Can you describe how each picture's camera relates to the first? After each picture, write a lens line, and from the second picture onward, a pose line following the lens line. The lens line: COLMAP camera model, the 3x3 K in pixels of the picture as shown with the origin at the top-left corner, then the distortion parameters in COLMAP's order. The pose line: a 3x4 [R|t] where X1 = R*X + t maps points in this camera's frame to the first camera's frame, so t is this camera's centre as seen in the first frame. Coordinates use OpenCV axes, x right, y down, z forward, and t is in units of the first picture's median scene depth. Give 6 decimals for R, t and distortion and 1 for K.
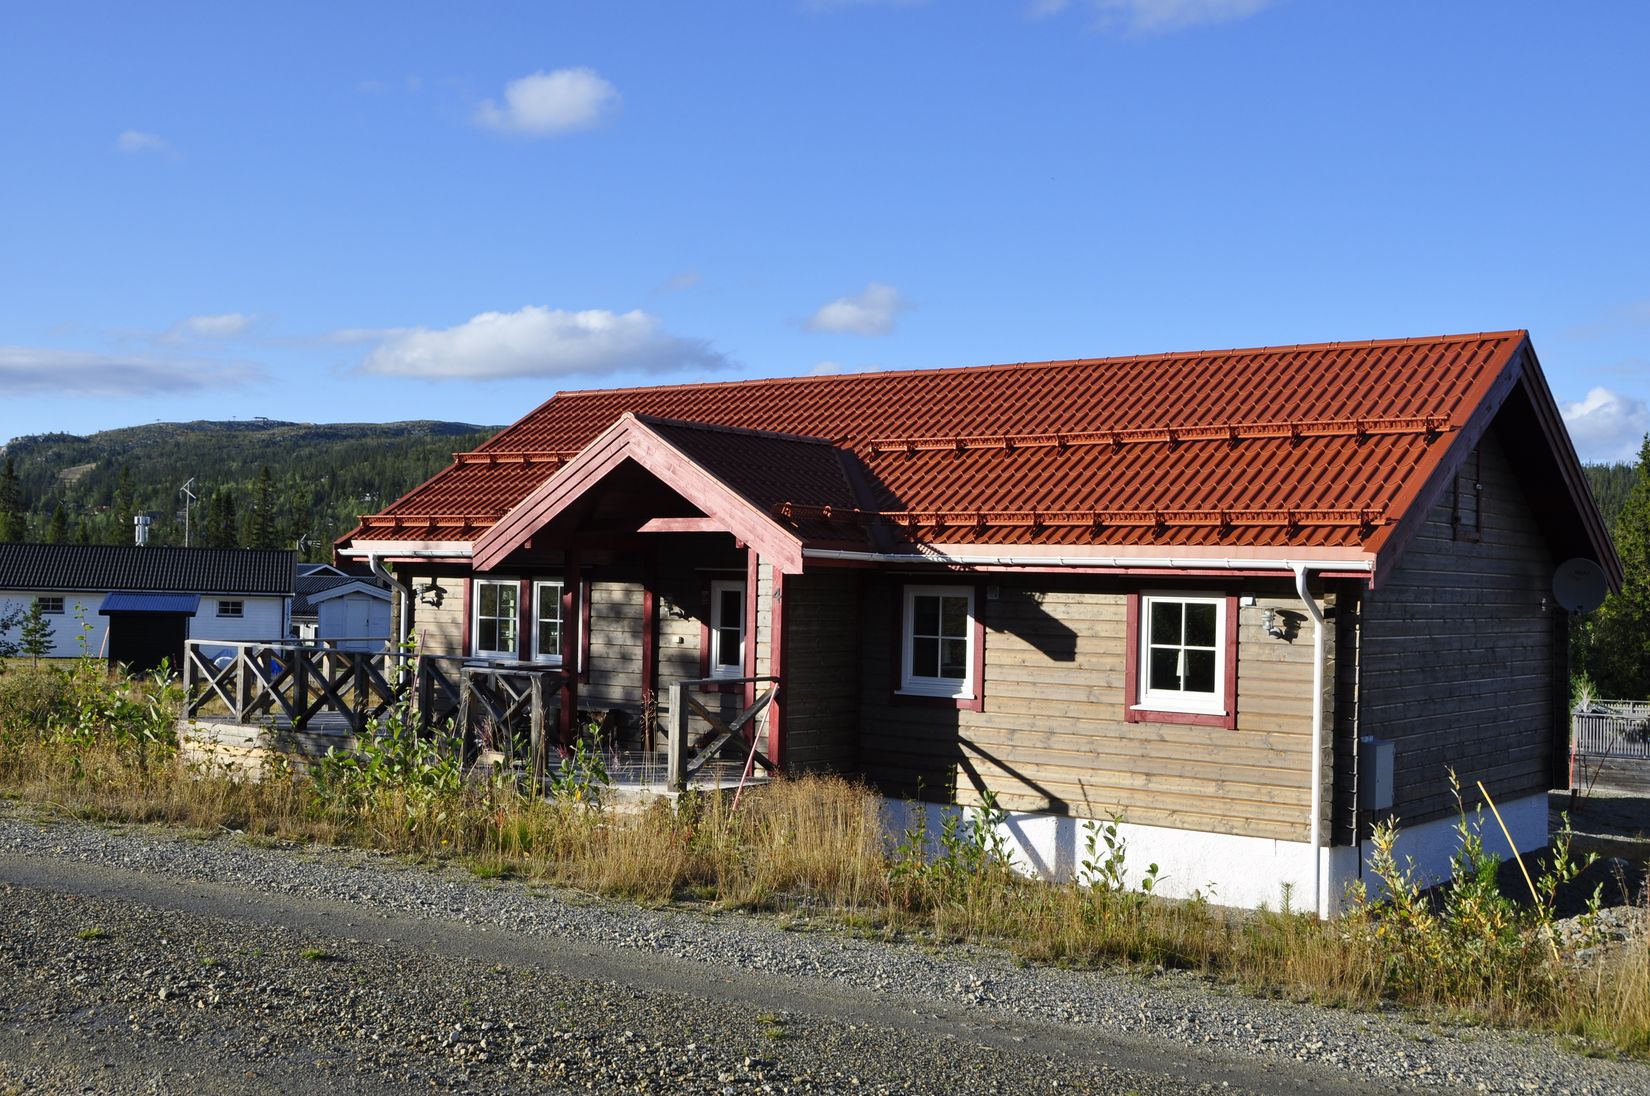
lens RADIAL K [[1816.3, 0, 814.5], [0, 1816.3, 549.8], [0, 0, 1]] dist [-0.012383, 0.031046]
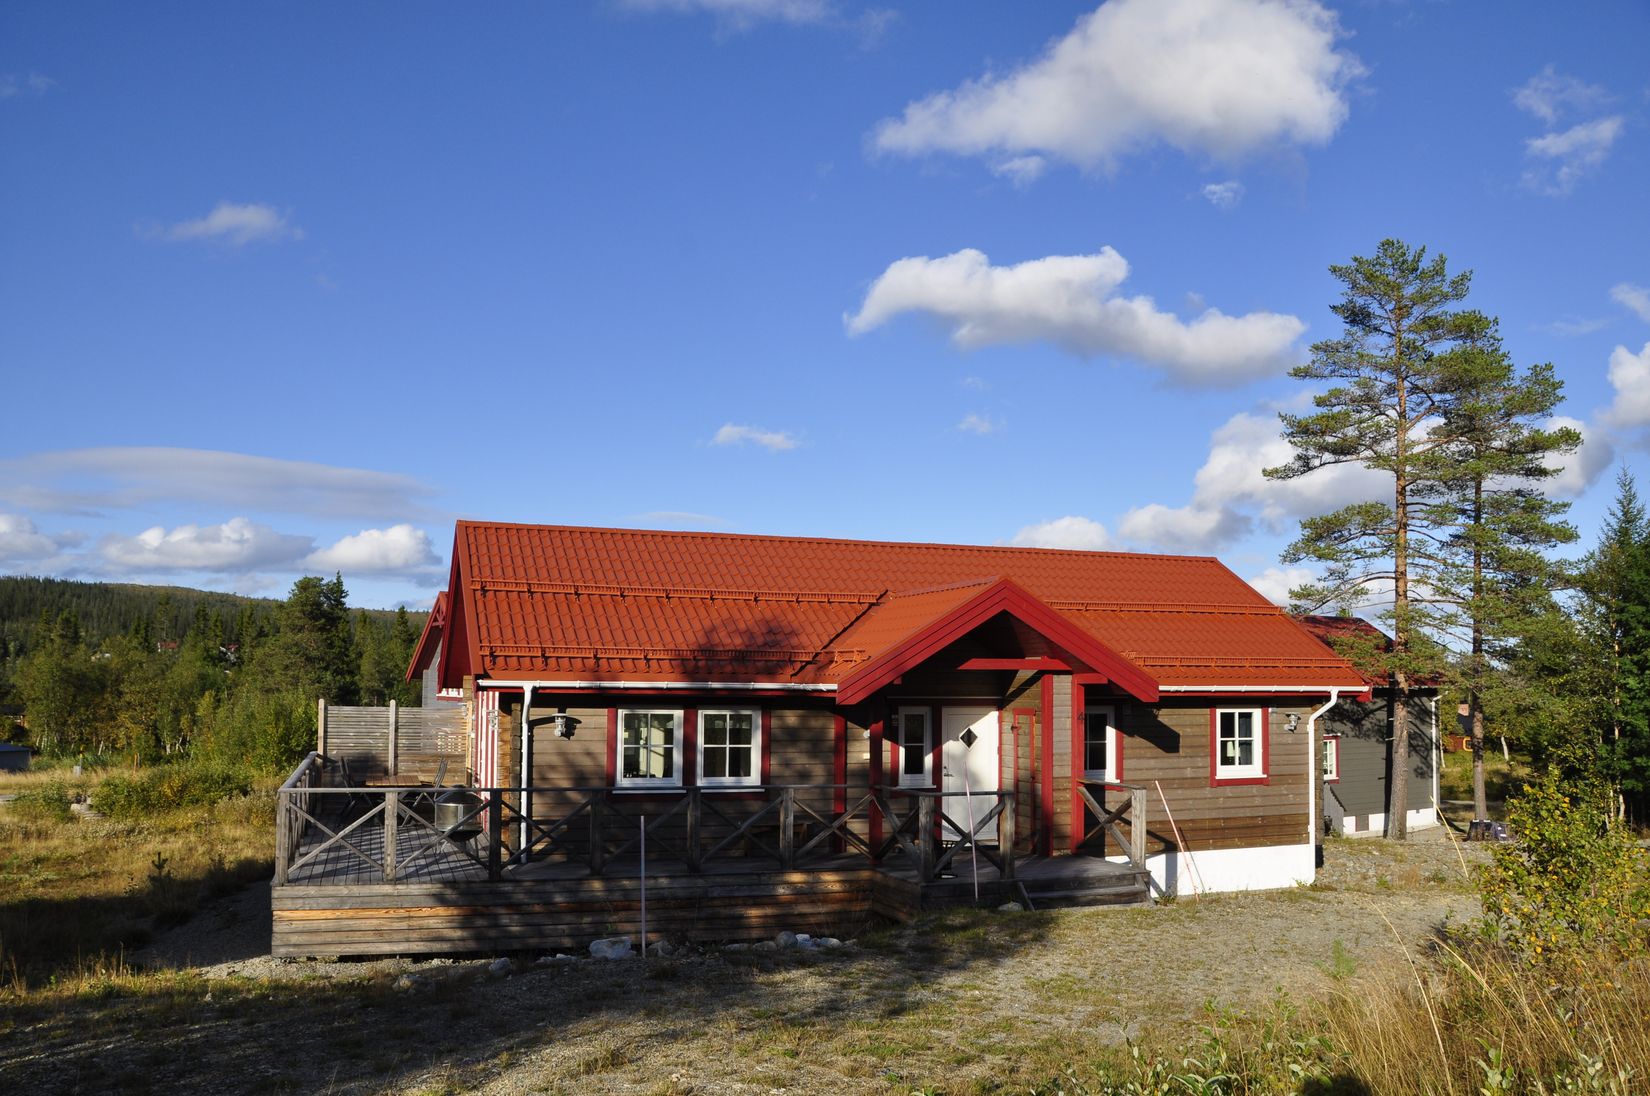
lens RADIAL K [[1302.7, 0, 825.0], [0, 1302.7, 548.0], [0, 0, 1]] dist [-0.127329, 0.011805]
pose [[0.551222, 0.062322, 0.832028, -0.936097], [-0.013528, 0.997743, -0.065772, -0.036147], [-0.834249, 0.024999, 0.550821, 0.626908]]
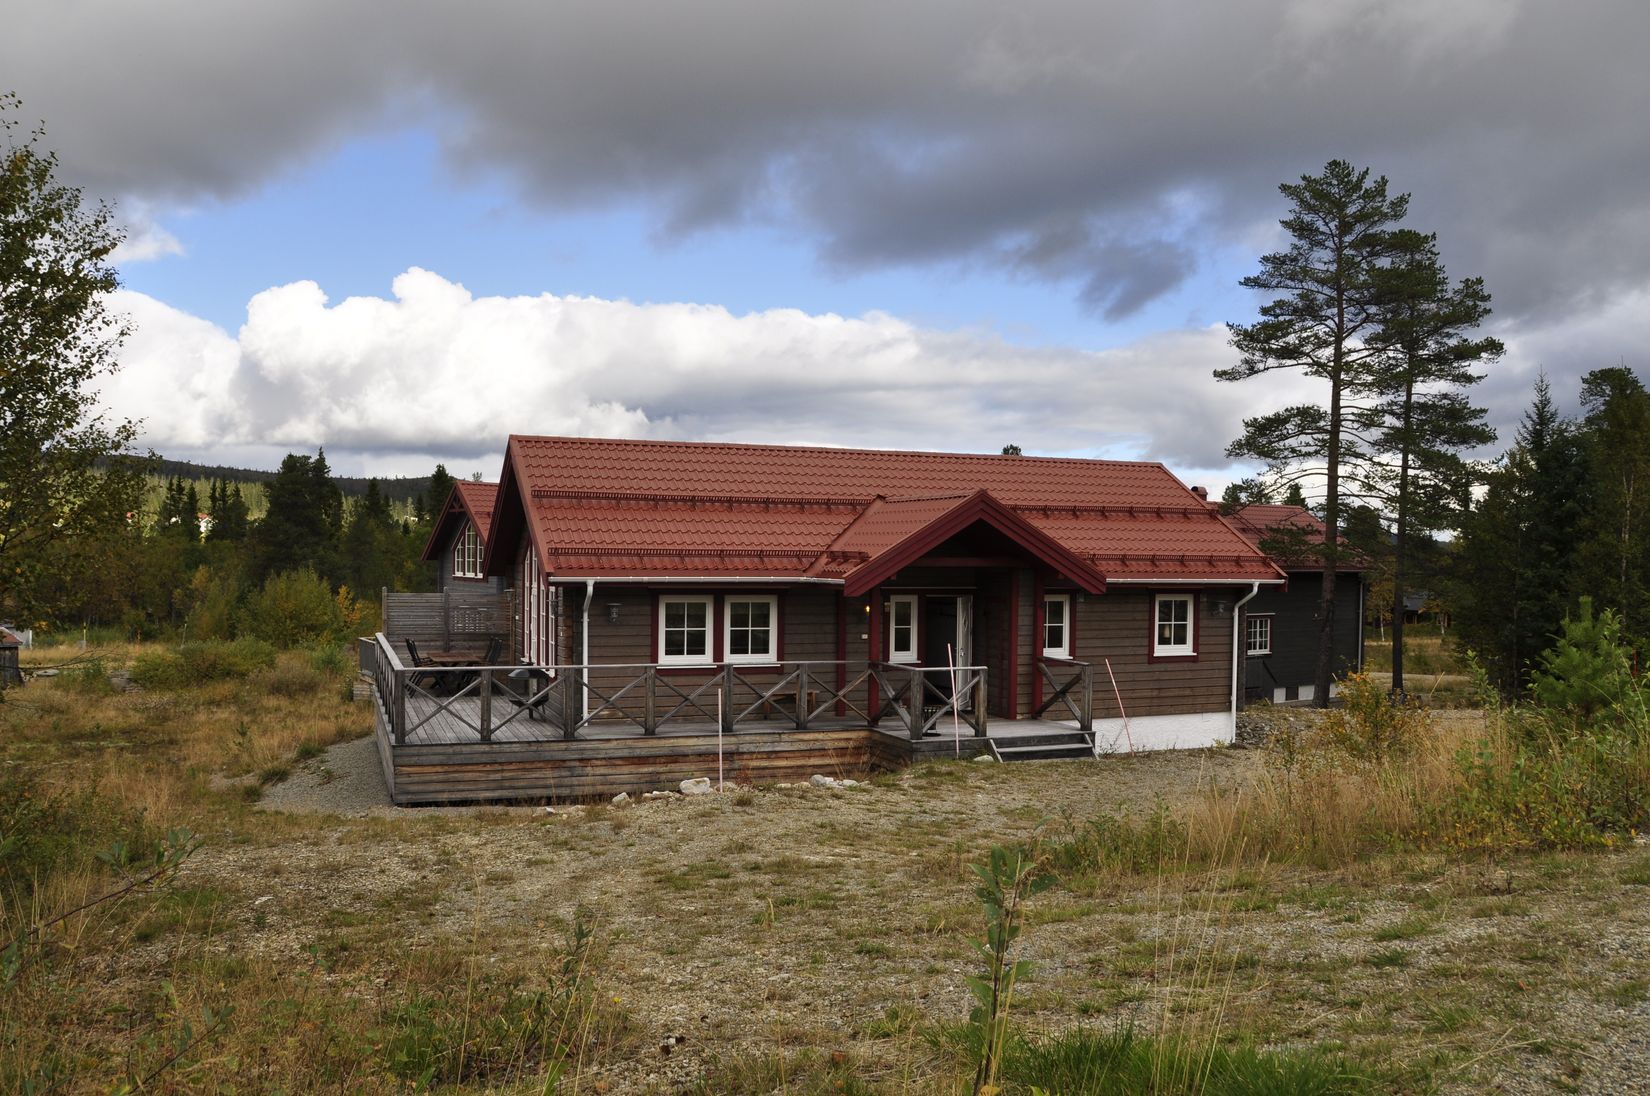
lens RADIAL K [[1302.7, 0, 825.0], [0, 1302.7, 548.0], [0, 0, 1]] dist [-0.127329, 0.011805]
pose [[0.527595, -0.022445, 0.849199, -1.116915], [-0.017888, 0.999136, 0.037521, -0.068979], [-0.849307, -0.034986, 0.526738, 0.553339]]
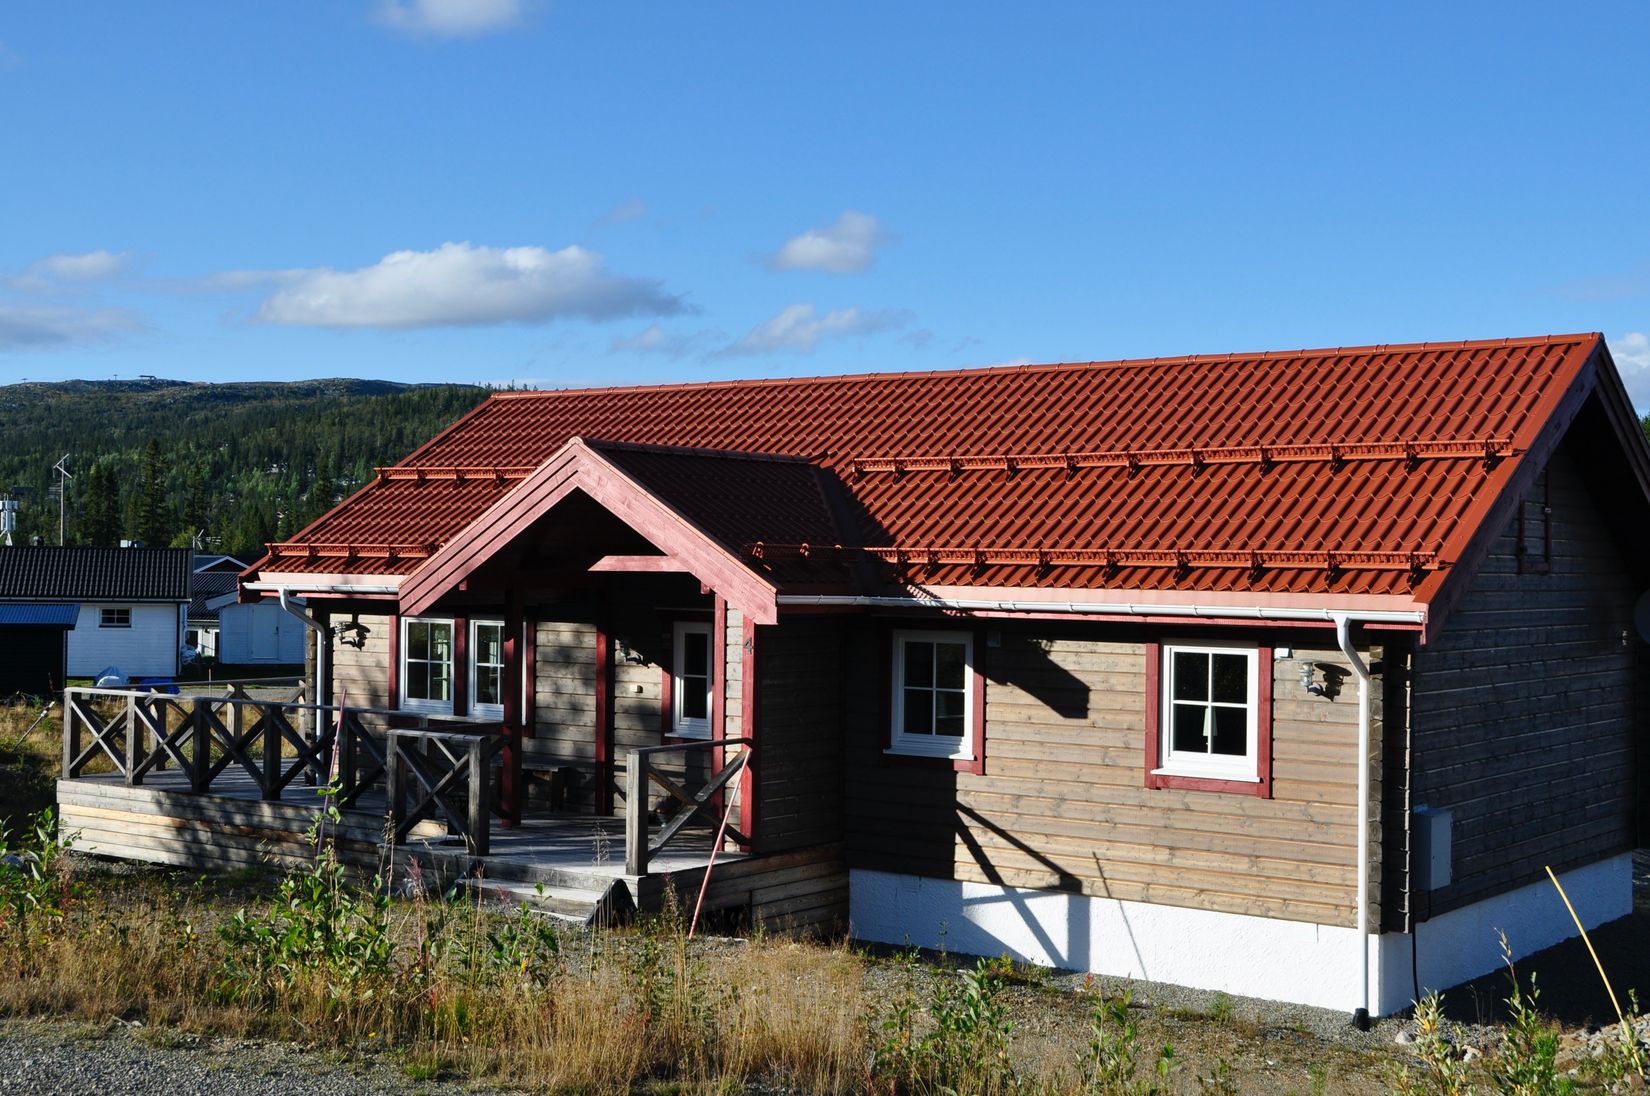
lens RADIAL K [[2091.2, 0, 825.0], [0, 2091.2, 548.0], [0, 0, 1]] dist [0.035232, 0.089513]
pose [[0.999832, -0.010774, 0.014809, 0.001969], [0.010600, 0.999874, 0.011782, -0.033749], [-0.014935, -0.011623, 0.999821, -0.010959]]
